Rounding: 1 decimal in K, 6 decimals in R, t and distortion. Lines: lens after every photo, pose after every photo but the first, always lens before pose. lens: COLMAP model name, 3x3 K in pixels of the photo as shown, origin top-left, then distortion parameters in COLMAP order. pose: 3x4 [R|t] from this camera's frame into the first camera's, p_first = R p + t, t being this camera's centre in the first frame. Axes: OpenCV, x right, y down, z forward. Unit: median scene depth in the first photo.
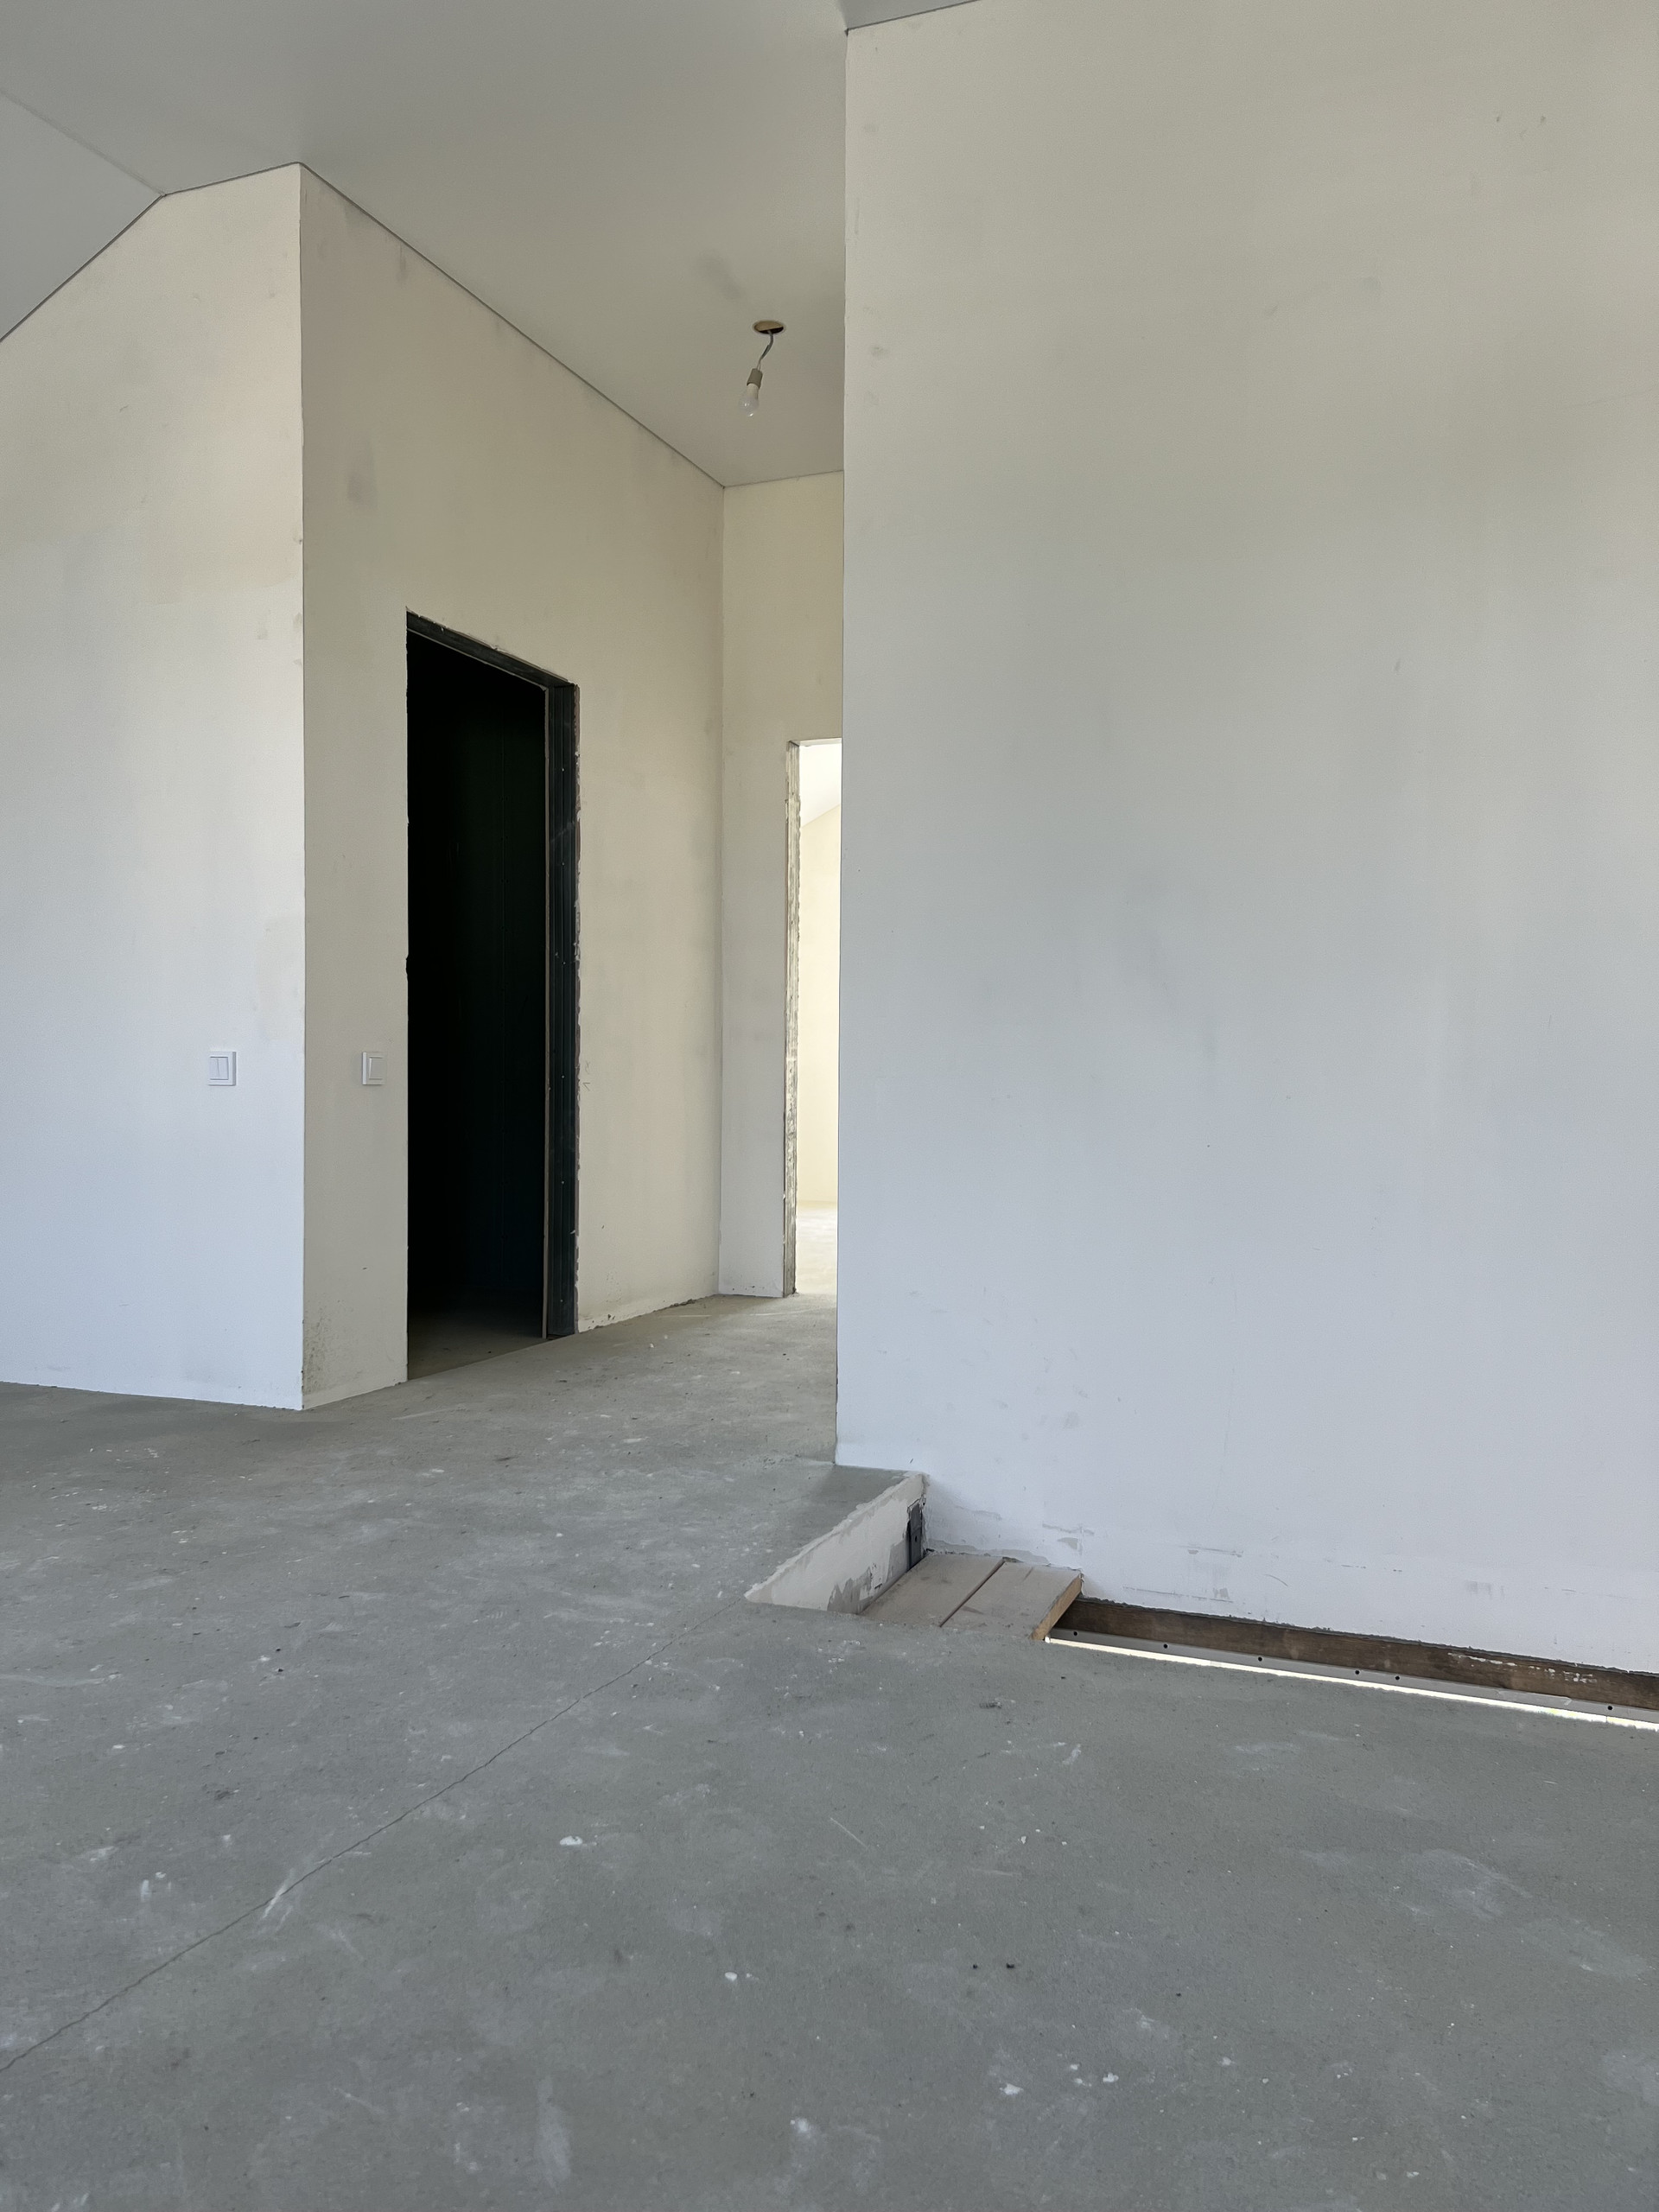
lens RADIAL K [[1665.3, 0, 826.6], [0, 1665.3, 1100.2], [0, 0, 1]] dist [0.026757, -0.020417]
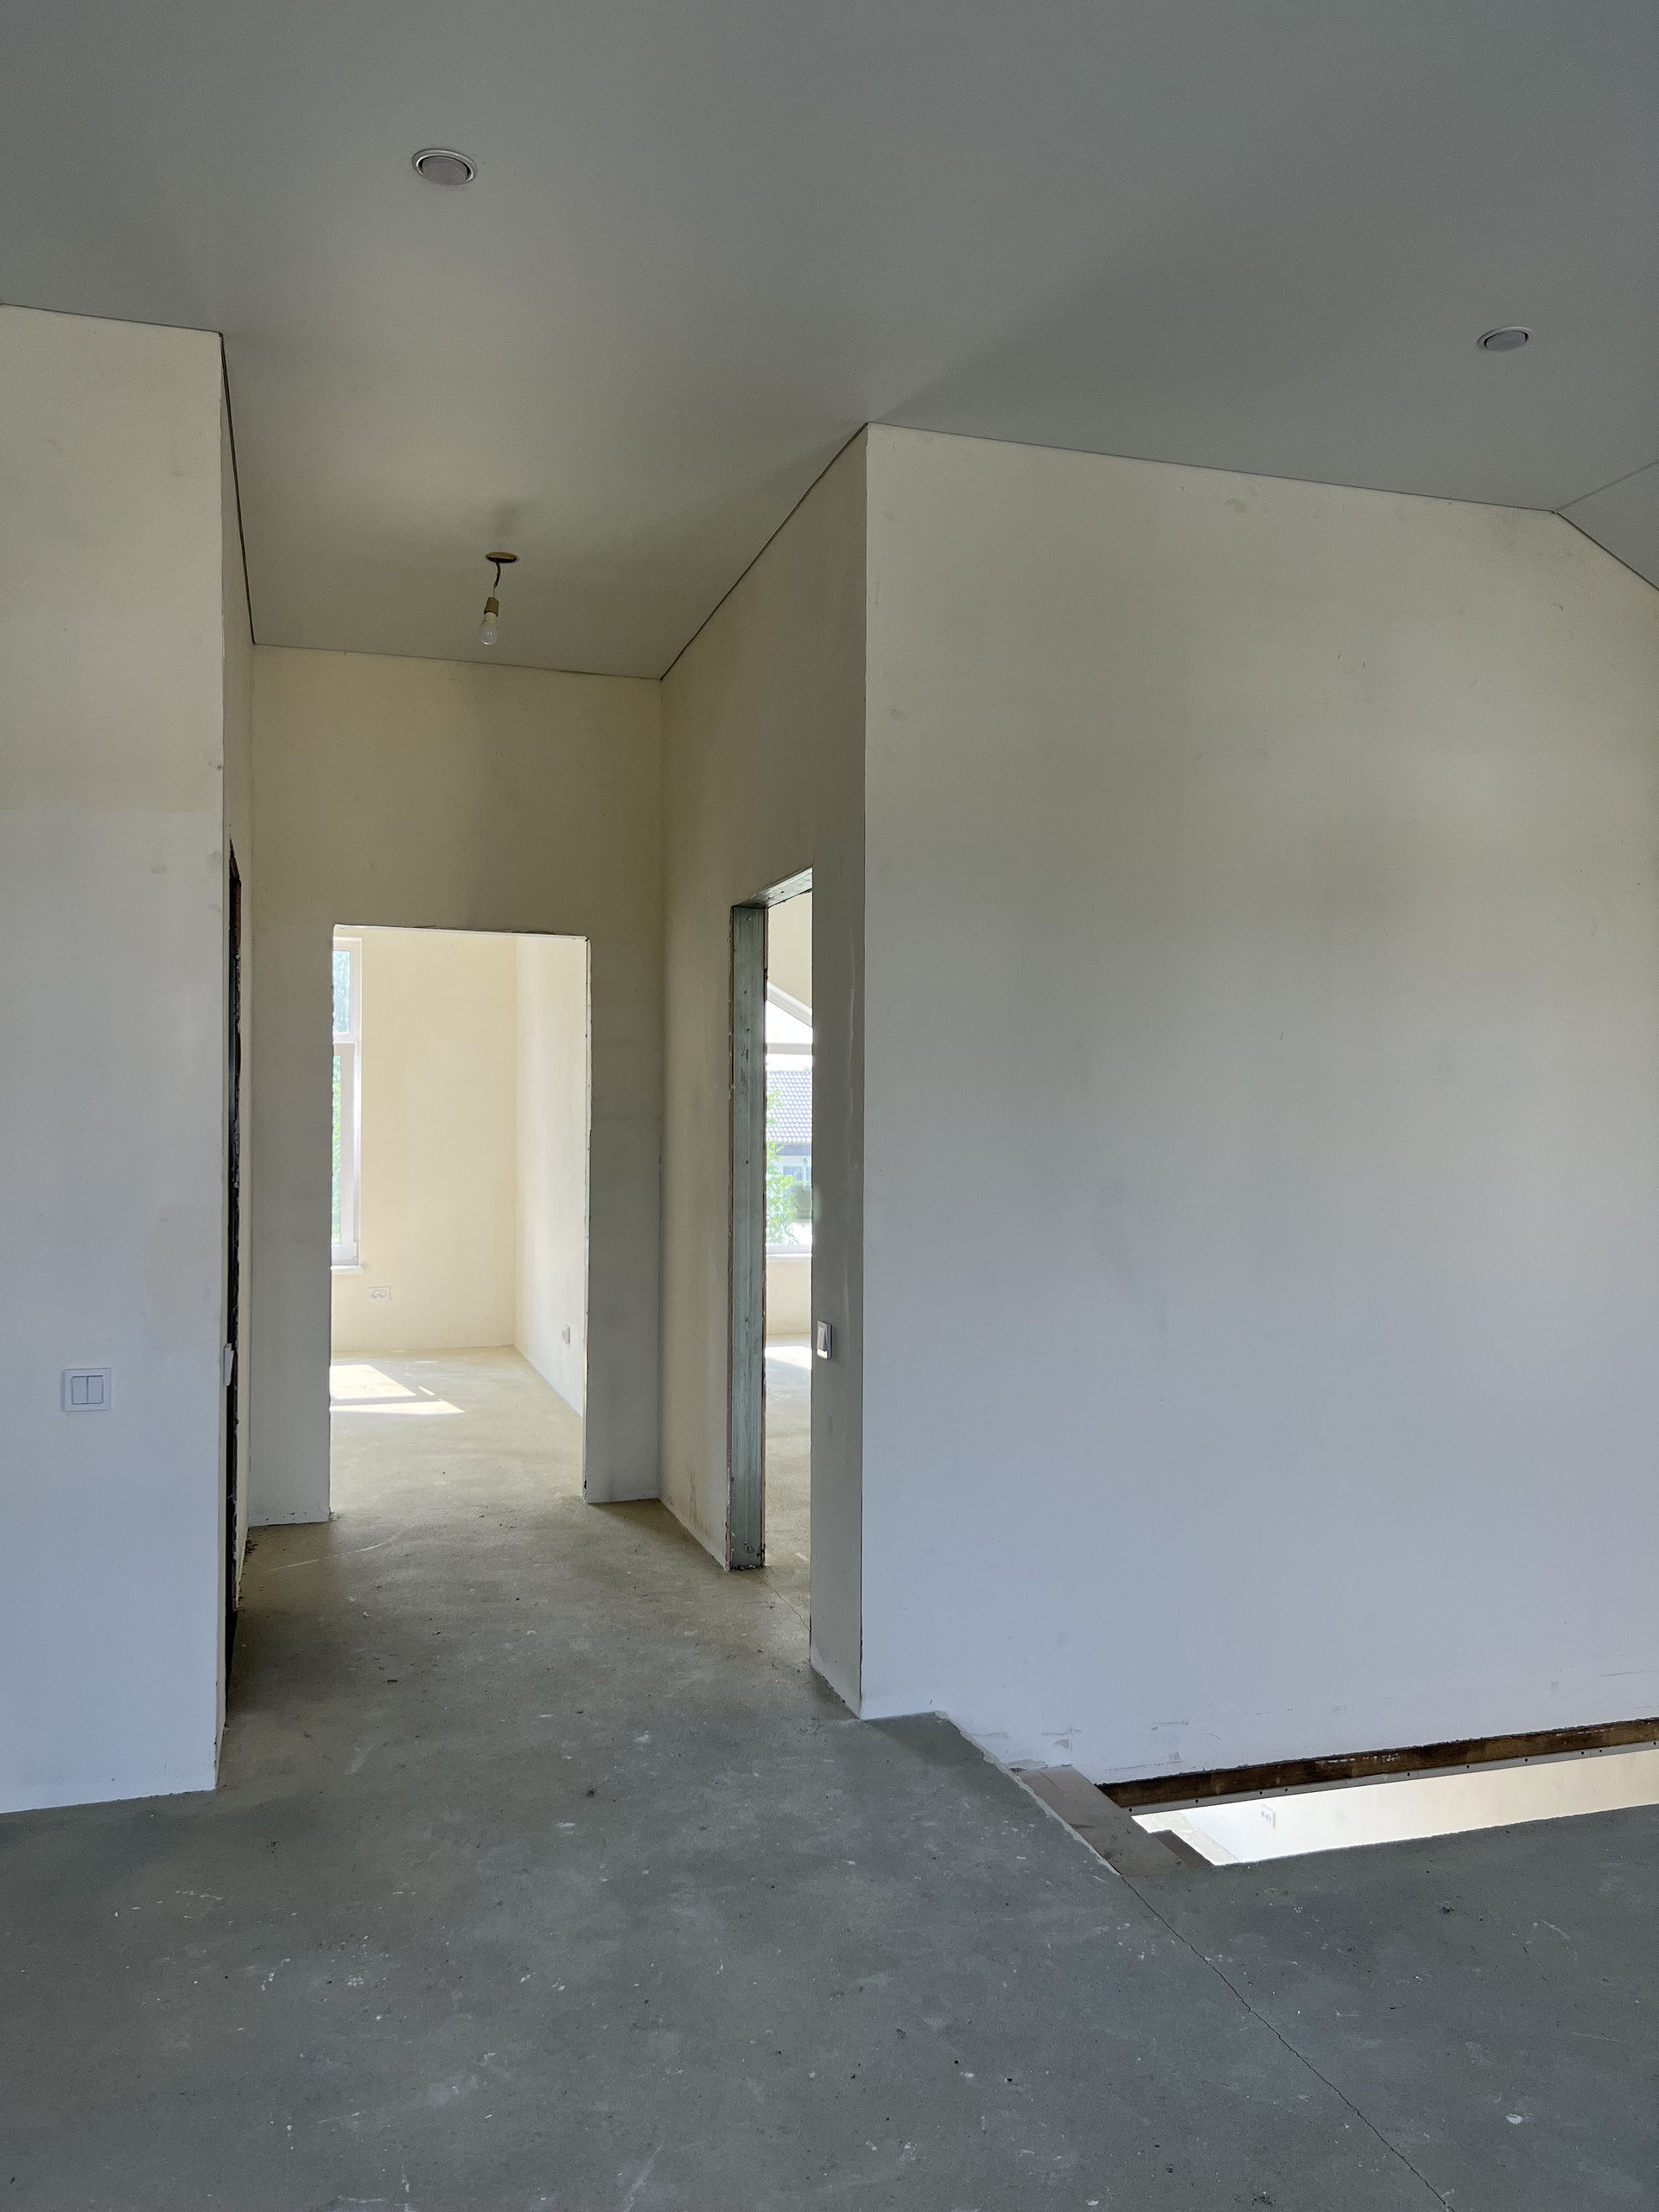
lens RADIAL K [[1665.3, 0, 825.3], [0, 1665.3, 1108.9], [0, 0, 1]] dist [0.026757, -0.020417]
pose [[0.776175, 0.000333, 0.630517, -0.804543], [0.012871, 0.999783, -0.016372, -0.185396], [-0.630386, 0.020823, 0.776003, 0.187885]]
